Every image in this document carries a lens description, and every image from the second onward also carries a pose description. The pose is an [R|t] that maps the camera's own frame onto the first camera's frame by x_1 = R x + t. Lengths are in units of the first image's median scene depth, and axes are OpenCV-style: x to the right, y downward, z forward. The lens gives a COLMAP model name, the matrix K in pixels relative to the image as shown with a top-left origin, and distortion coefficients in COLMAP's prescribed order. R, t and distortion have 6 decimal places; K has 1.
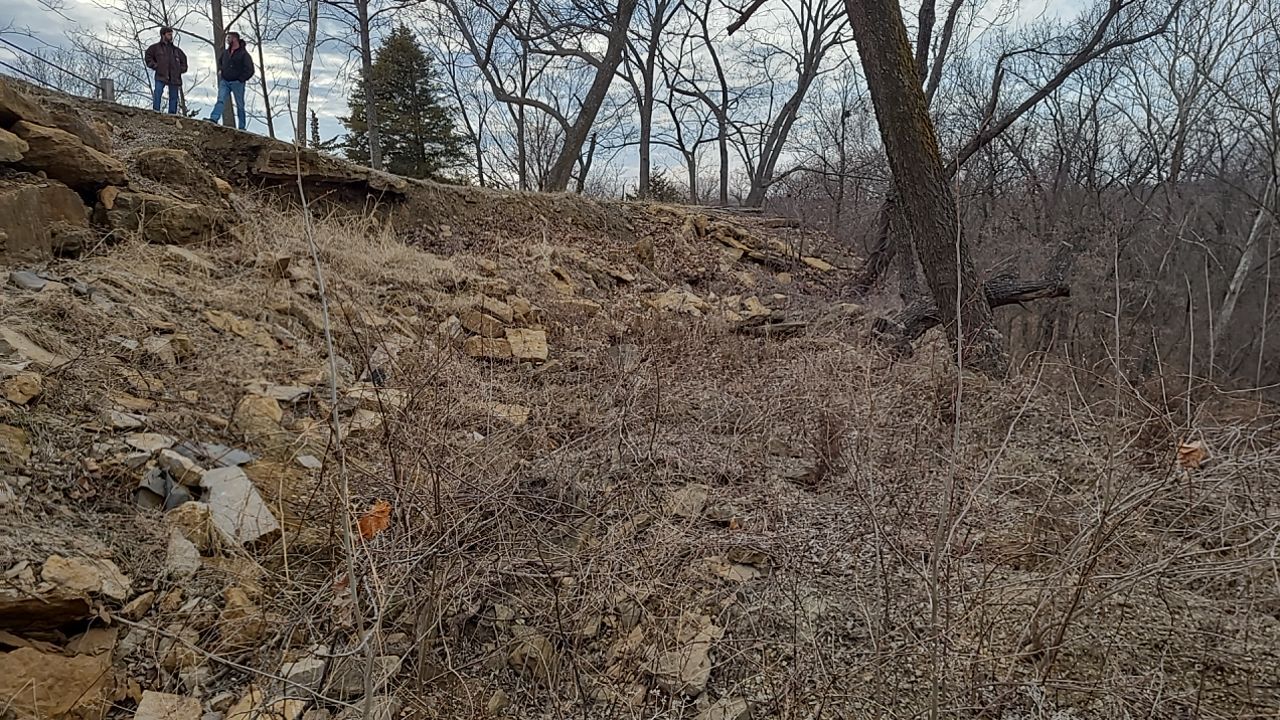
lens RADIAL K [[955.8, 0, 643.8], [0, 955.8, 351.8], [0, 0, 1]] dist [0.068493, -0.059928]
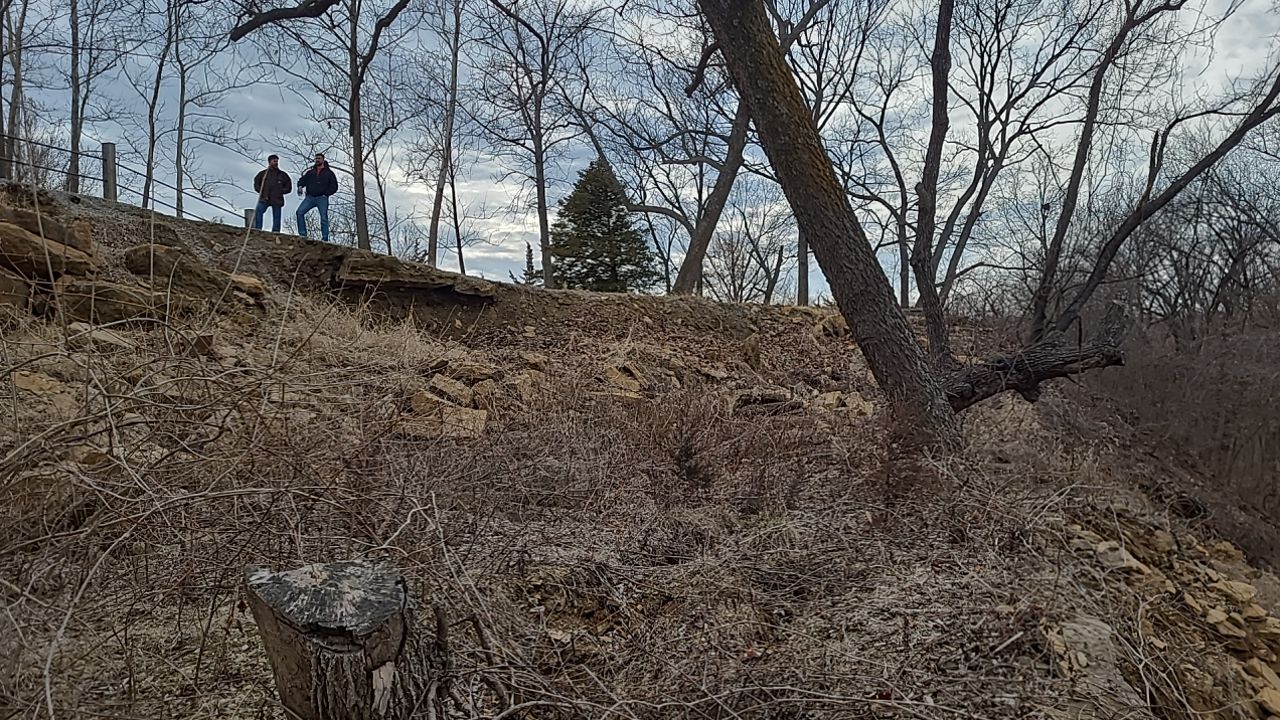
lens RADIAL K [[955.8, 0, 643.8], [0, 955.8, 351.8], [0, 0, 1]] dist [0.068493, -0.059928]
pose [[0.963450, -0.029984, -0.266205, 0.177944], [-0.005322, 0.991378, -0.130927, 0.026792], [0.267835, 0.127559, 0.954983, 0.072154]]
